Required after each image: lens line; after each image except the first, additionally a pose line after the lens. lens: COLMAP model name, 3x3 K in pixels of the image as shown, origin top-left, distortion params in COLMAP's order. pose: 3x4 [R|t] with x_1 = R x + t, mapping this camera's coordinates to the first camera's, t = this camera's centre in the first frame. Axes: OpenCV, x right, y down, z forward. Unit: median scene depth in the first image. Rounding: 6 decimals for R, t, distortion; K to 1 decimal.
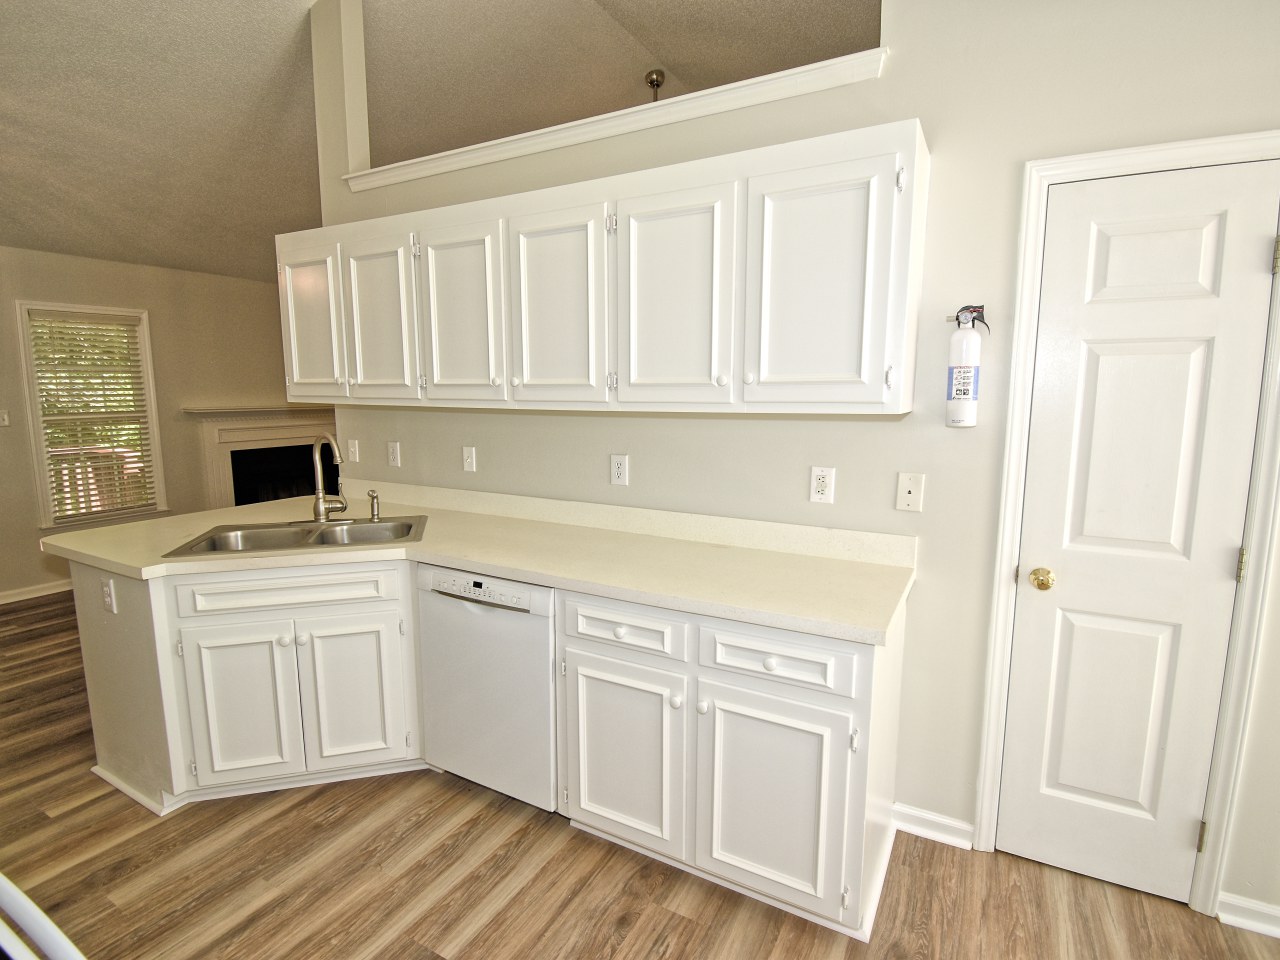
lens RADIAL K [[636.2, 0, 642.6], [0, 636.2, 479.8], [0, 0, 1]] dist [0.021369, -0.027842]
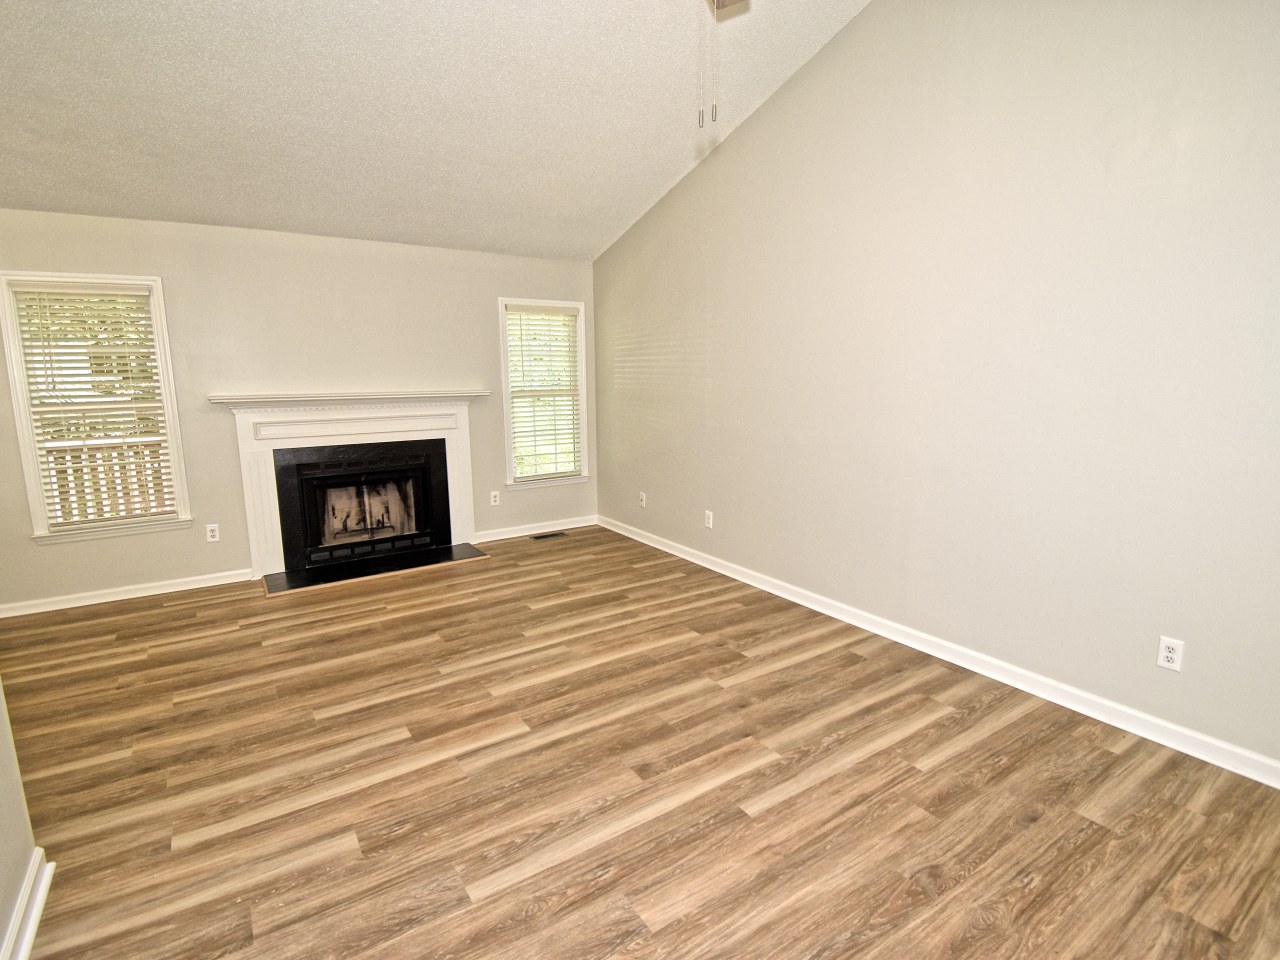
lens RADIAL K [[636.2, 0, 642.6], [0, 636.2, 479.8], [0, 0, 1]] dist [0.021369, -0.027842]
pose [[0.885052, 0.065744, -0.460827, 0.160922], [-0.052558, 0.997759, 0.041404, -0.072759], [0.462516, -0.012425, 0.886524, 0.559896]]
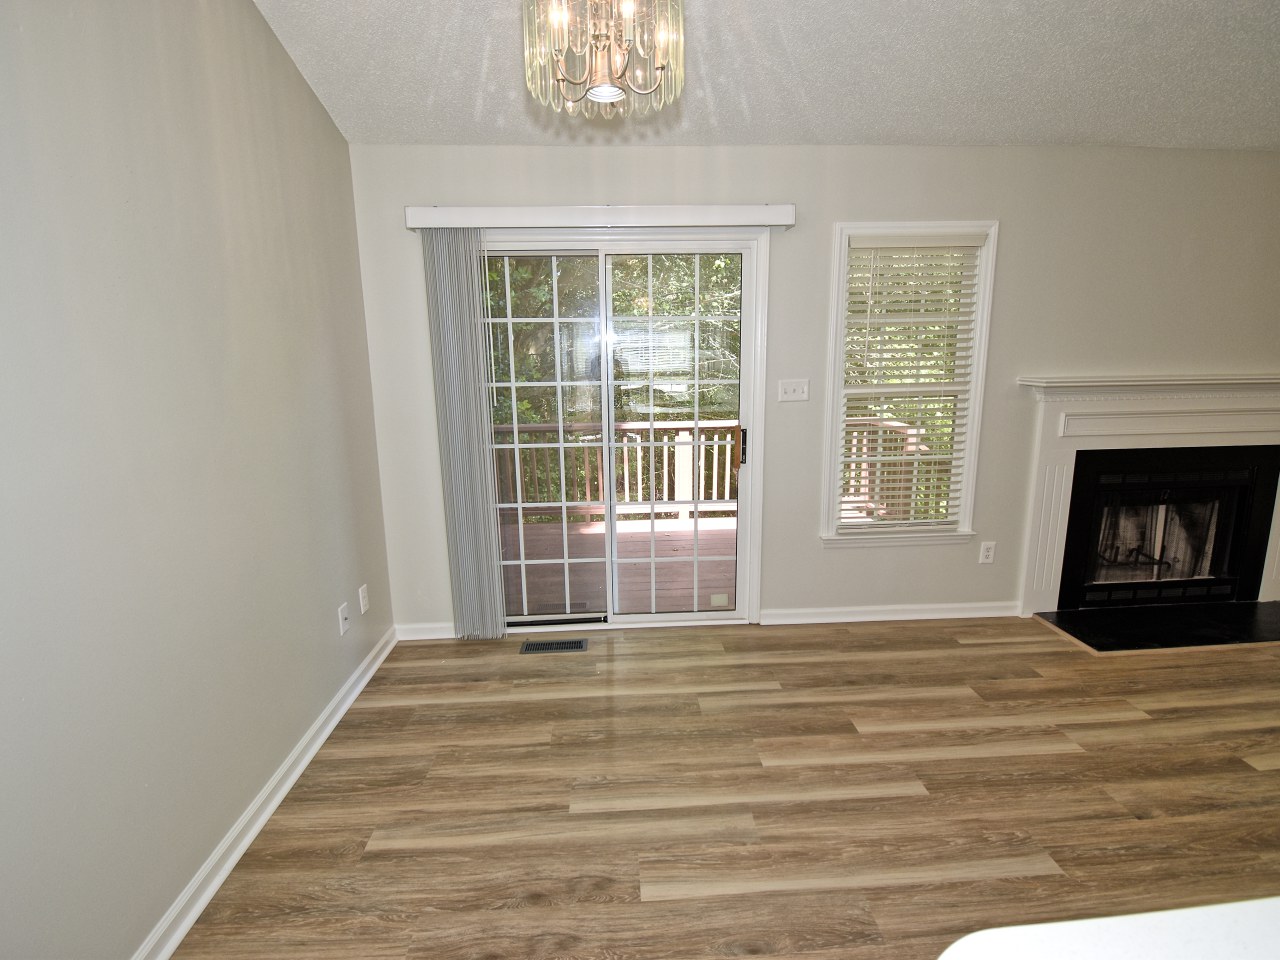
lens RADIAL K [[636.2, 0, 642.6], [0, 636.2, 479.8], [0, 0, 1]] dist [0.021369, -0.027842]
pose [[0.532465, 0.153984, -0.832328, -0.401721], [-0.101296, 0.987839, 0.117952, -0.053278], [0.840369, 0.021506, 0.541588, 0.372493]]
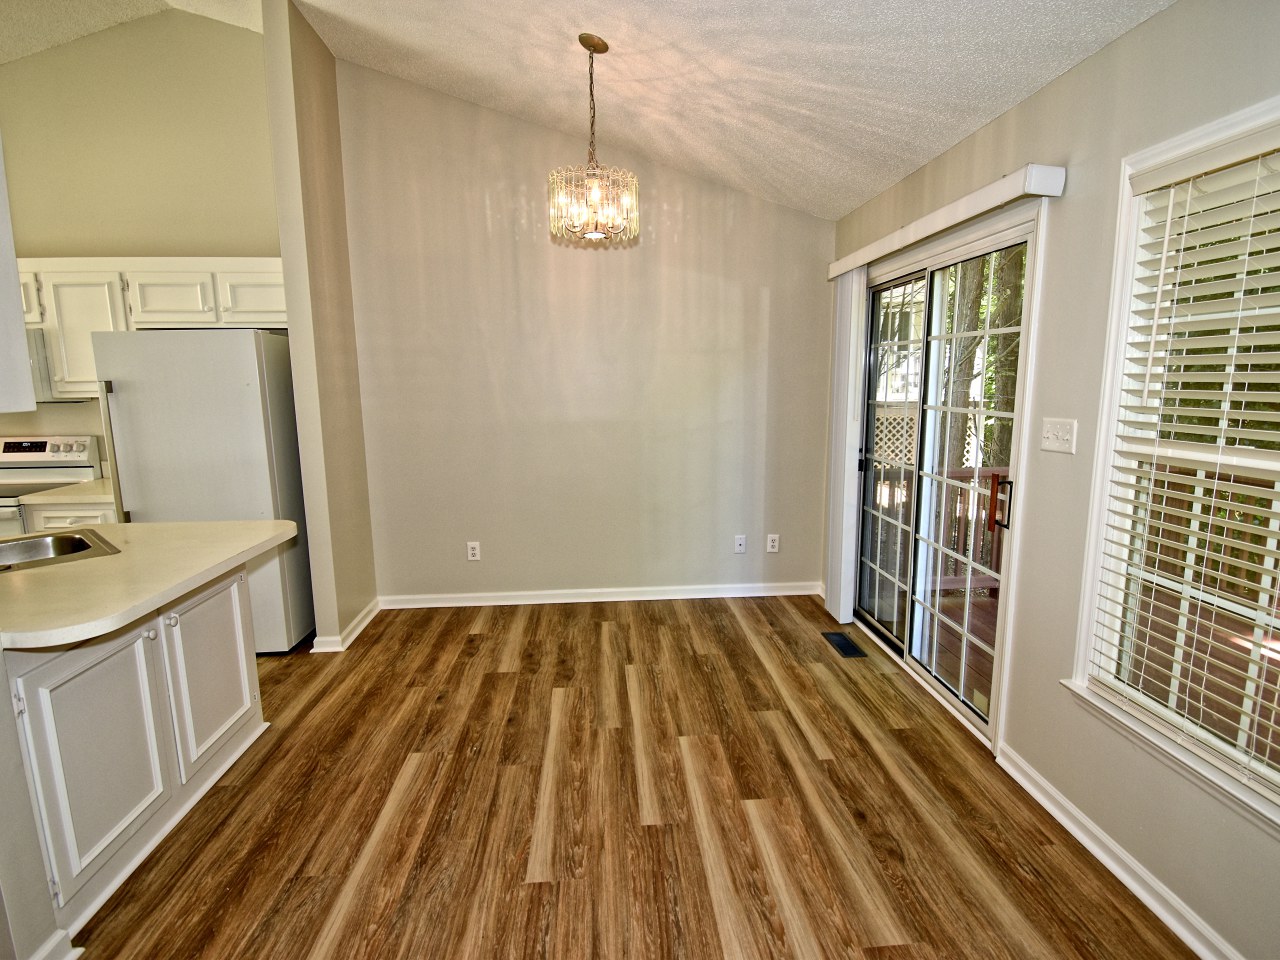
lens RADIAL K [[636.2, 0, 642.6], [0, 636.2, 479.8], [0, 0, 1]] dist [0.021369, -0.027842]
pose [[-0.835740, 0.089309, -0.541814, -0.415603], [-0.071735, 0.960474, 0.268968, -0.146849], [0.544419, 0.263655, -0.796300, 1.045611]]
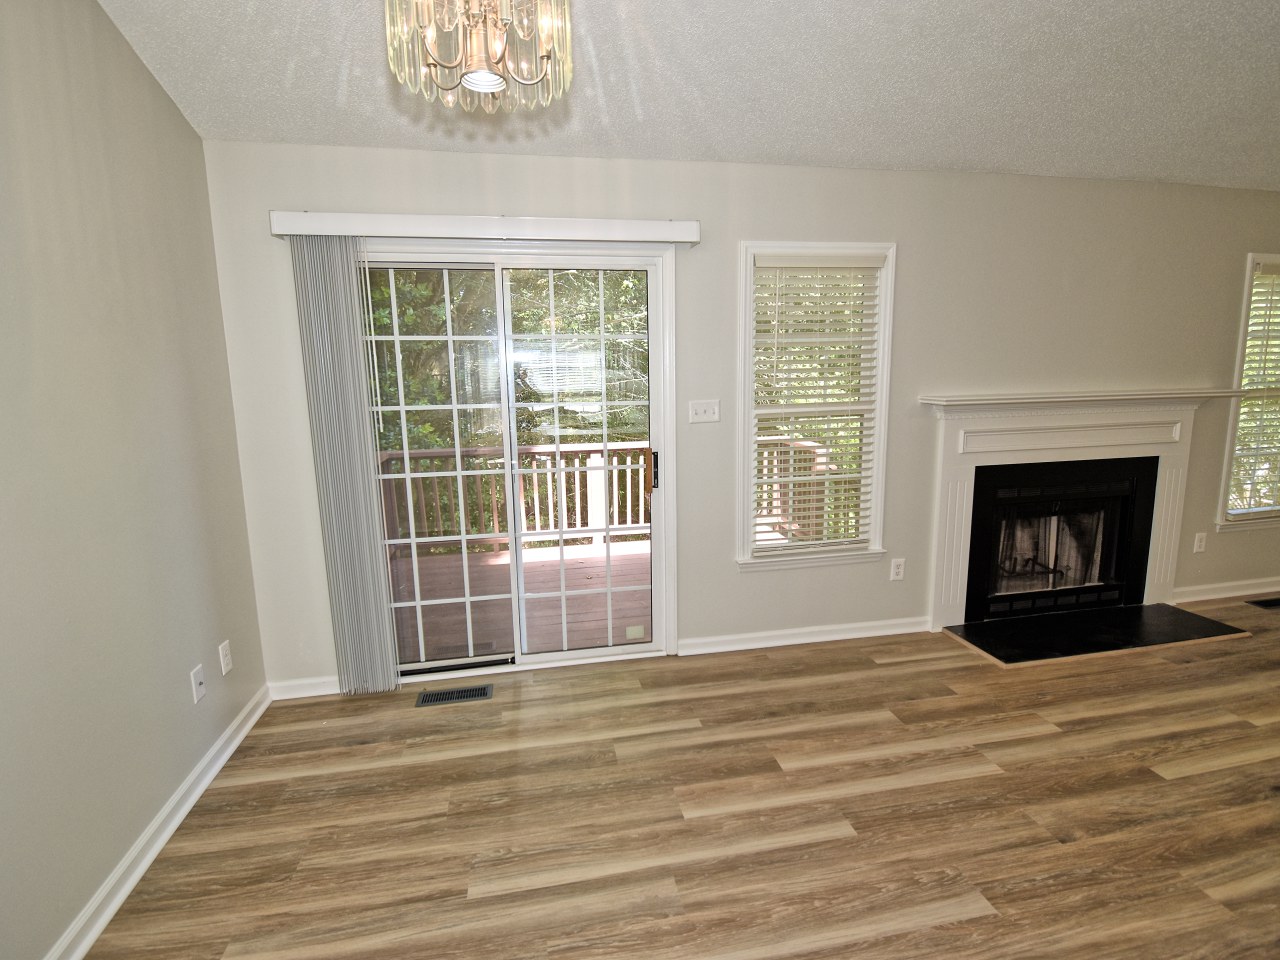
lens RADIAL K [[636.2, 0, 642.6], [0, 636.2, 479.8], [0, 0, 1]] dist [0.021369, -0.027842]
pose [[0.640571, 0.113215, -0.759507, -0.427708], [-0.086584, 0.993413, 0.075057, -0.057007], [0.763002, 0.017682, 0.646155, 0.399587]]
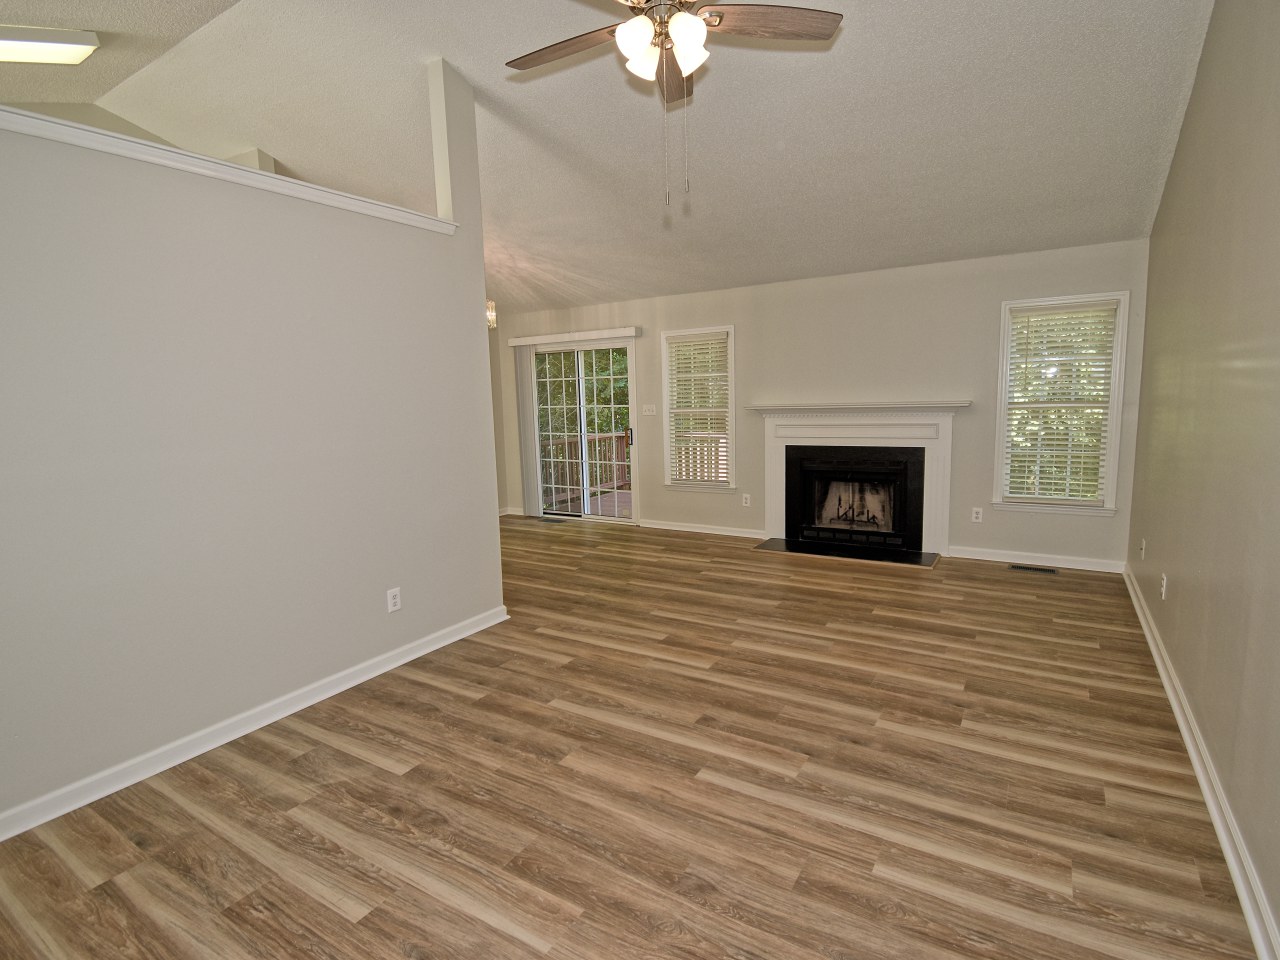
lens RADIAL K [[636.2, 0, 642.6], [0, 636.2, 479.8], [0, 0, 1]] dist [0.021369, -0.027842]
pose [[-0.045874, 0.131722, -0.990225, 0.484954], [-0.112512, 0.984279, 0.136143, -0.119604], [0.992591, 0.117658, -0.030333, 0.899040]]
